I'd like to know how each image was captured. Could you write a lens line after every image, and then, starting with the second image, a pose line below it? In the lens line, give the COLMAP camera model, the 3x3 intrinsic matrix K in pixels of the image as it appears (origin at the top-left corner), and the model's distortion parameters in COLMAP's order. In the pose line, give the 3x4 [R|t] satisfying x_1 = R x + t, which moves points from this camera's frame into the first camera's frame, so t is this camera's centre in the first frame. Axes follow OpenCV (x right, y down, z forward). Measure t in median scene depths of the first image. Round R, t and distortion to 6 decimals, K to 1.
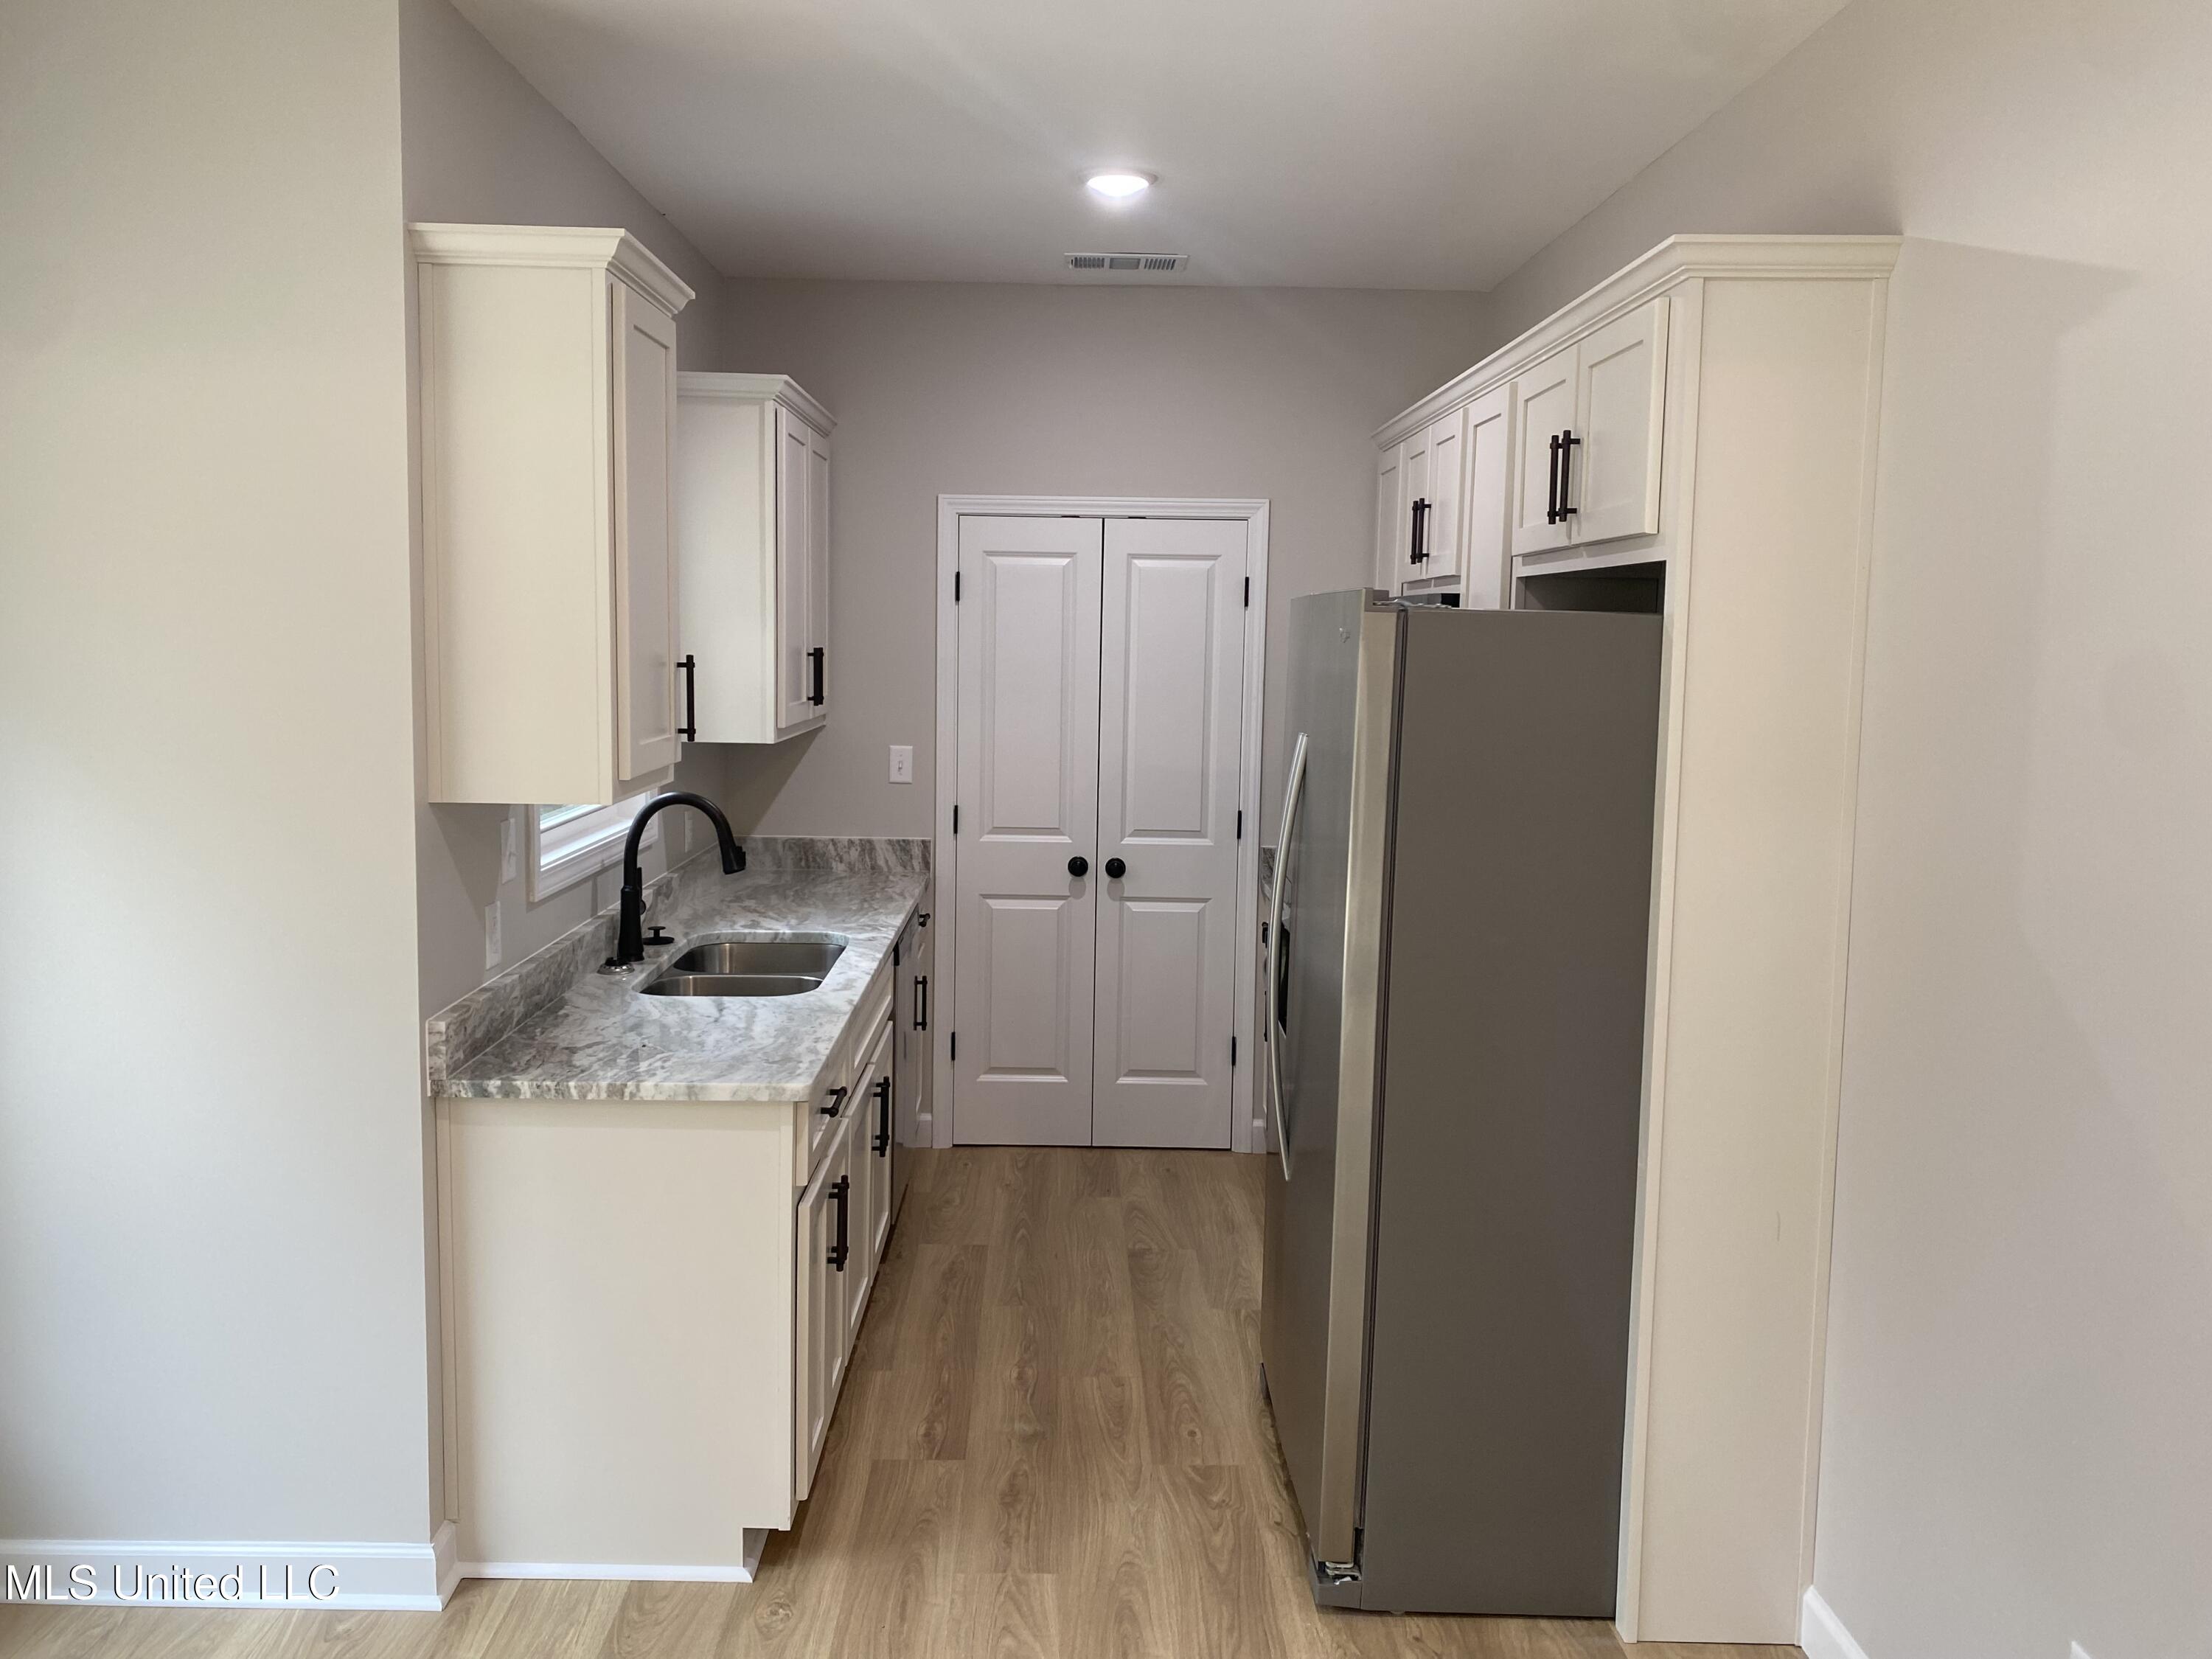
lens RADIAL K [[1674.7, 0, 1102.7], [0, 1674.7, 818.8], [0, 0, 1]] dist [0.023571, -0.028572]
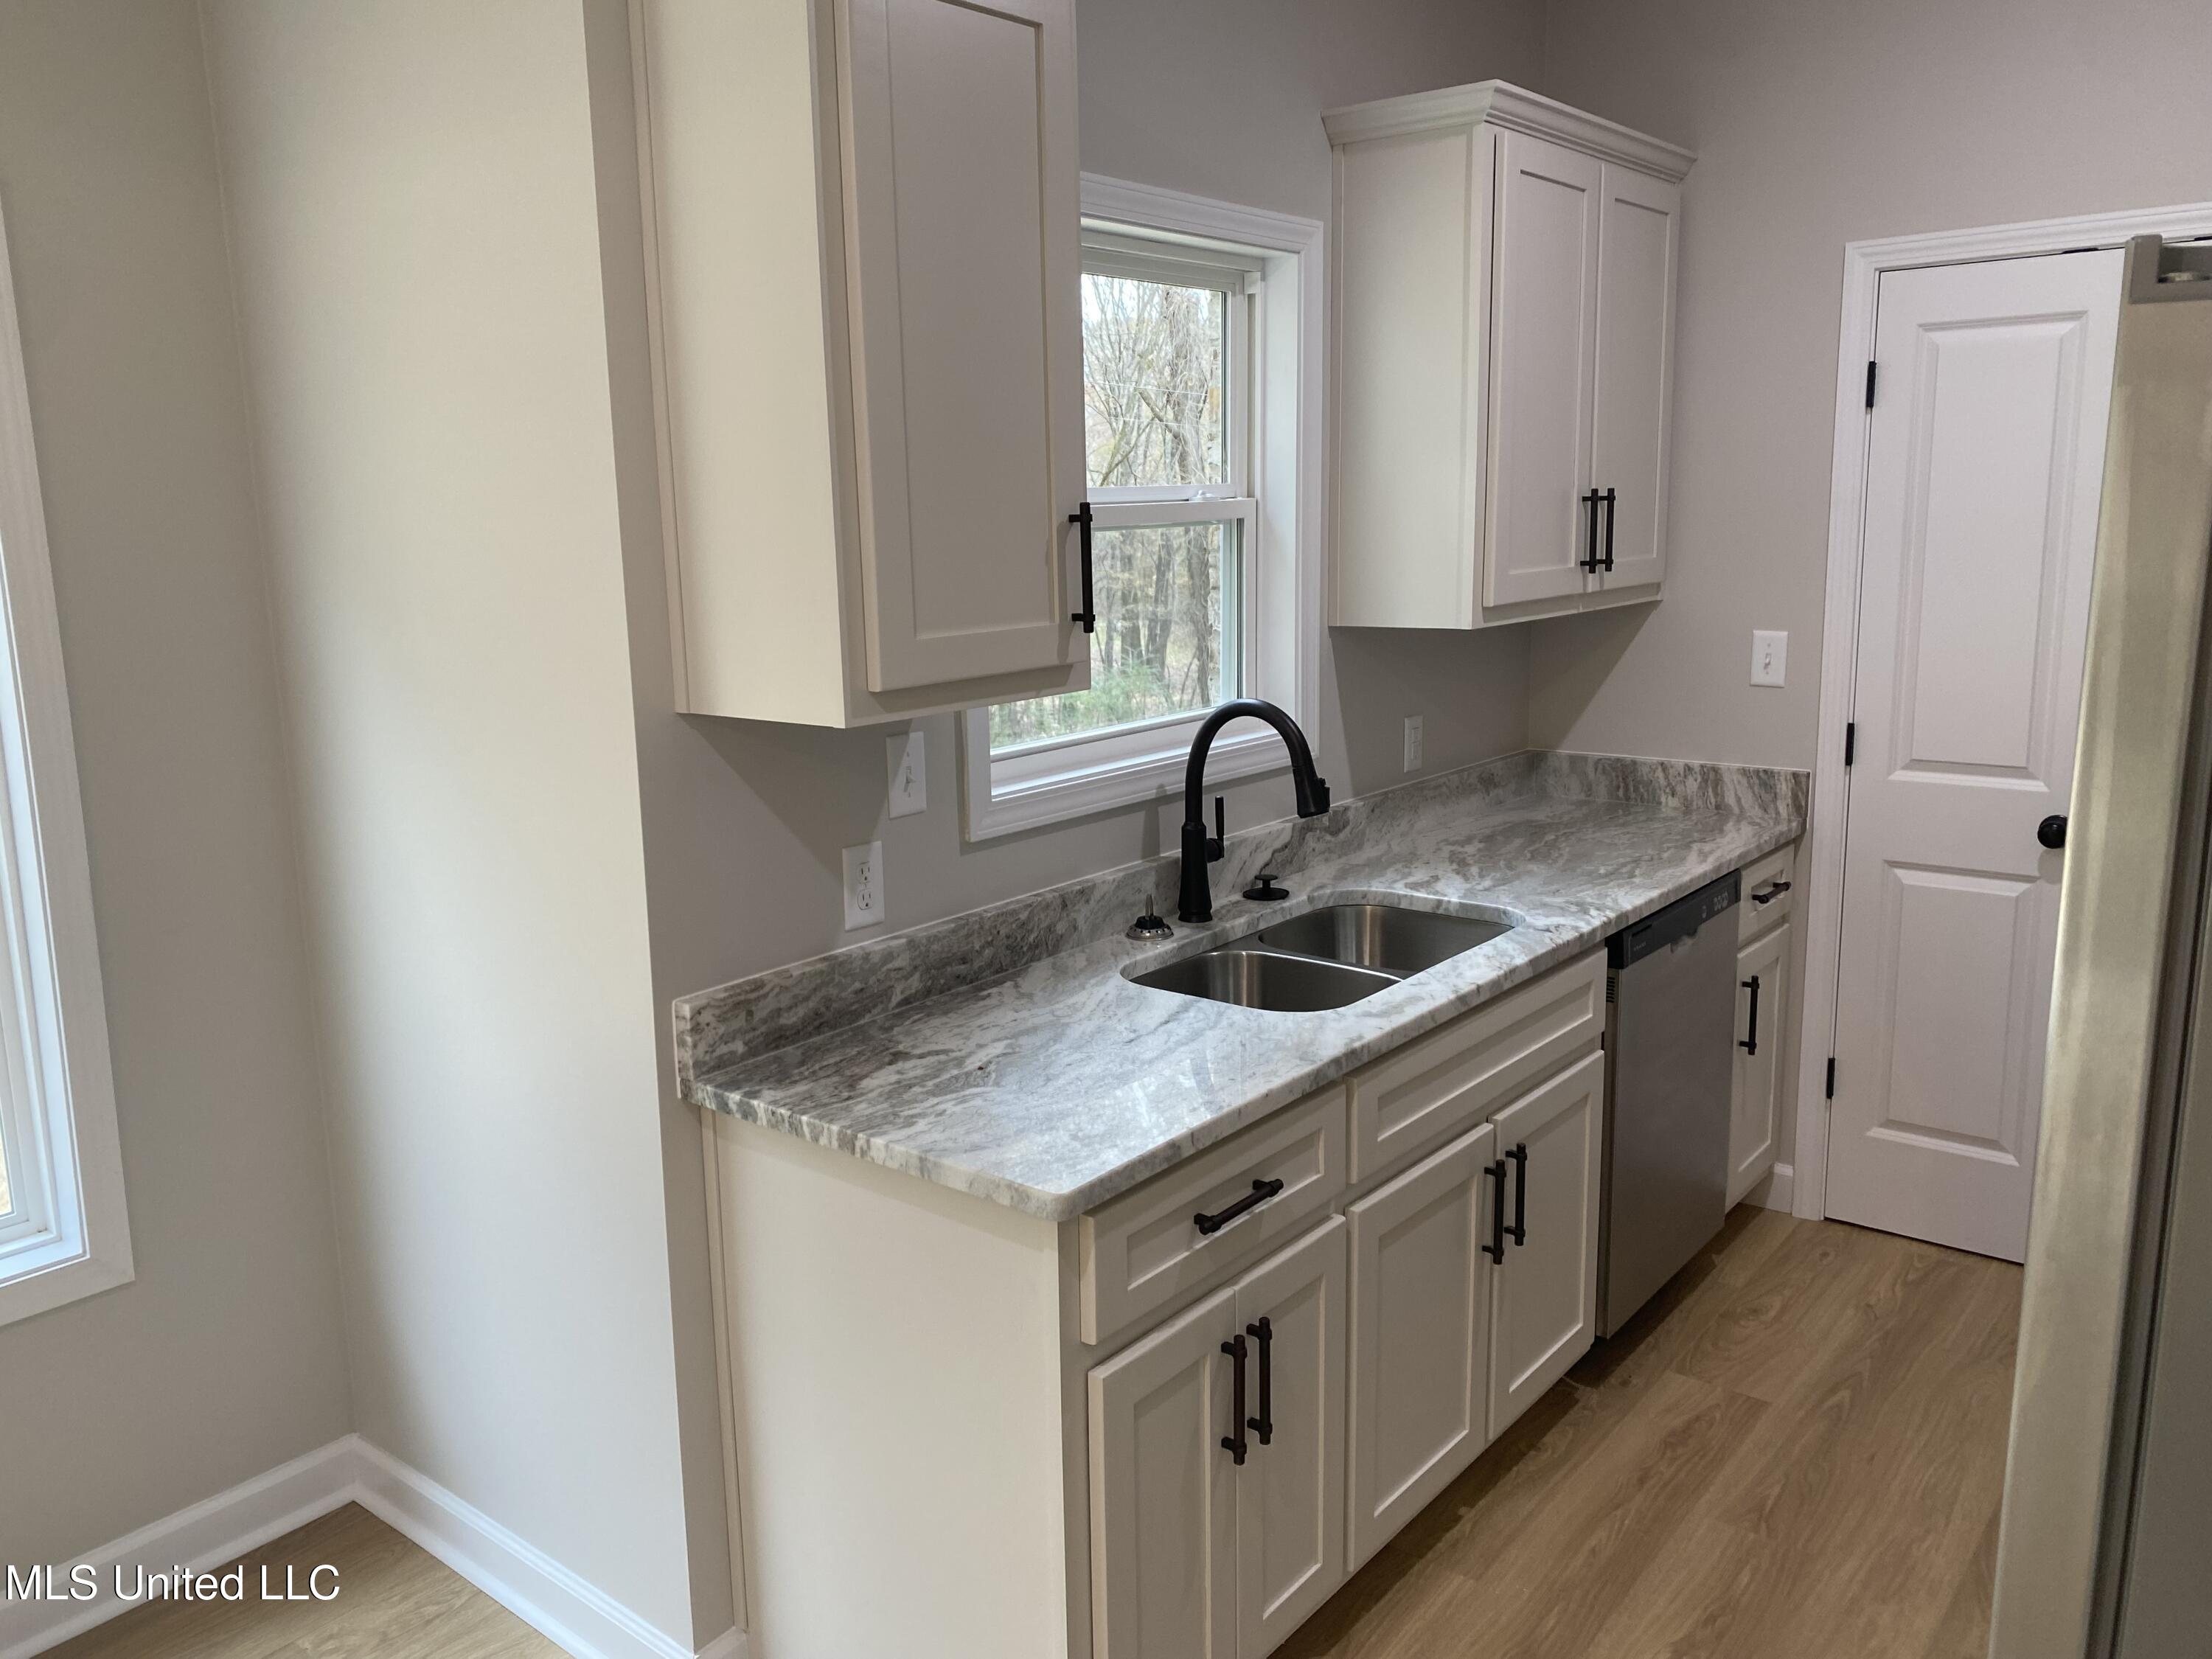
lens RADIAL K [[1674.7, 0, 1083.2], [0, 1674.7, 818.6], [0, 0, 1]] dist [0.023571, -0.028572]
pose [[0.749725, 0.086867, -0.656023, 0.135528], [-0.035264, 0.995183, 0.091475, -0.022506], [0.660809, -0.045447, 0.749177, 0.328280]]
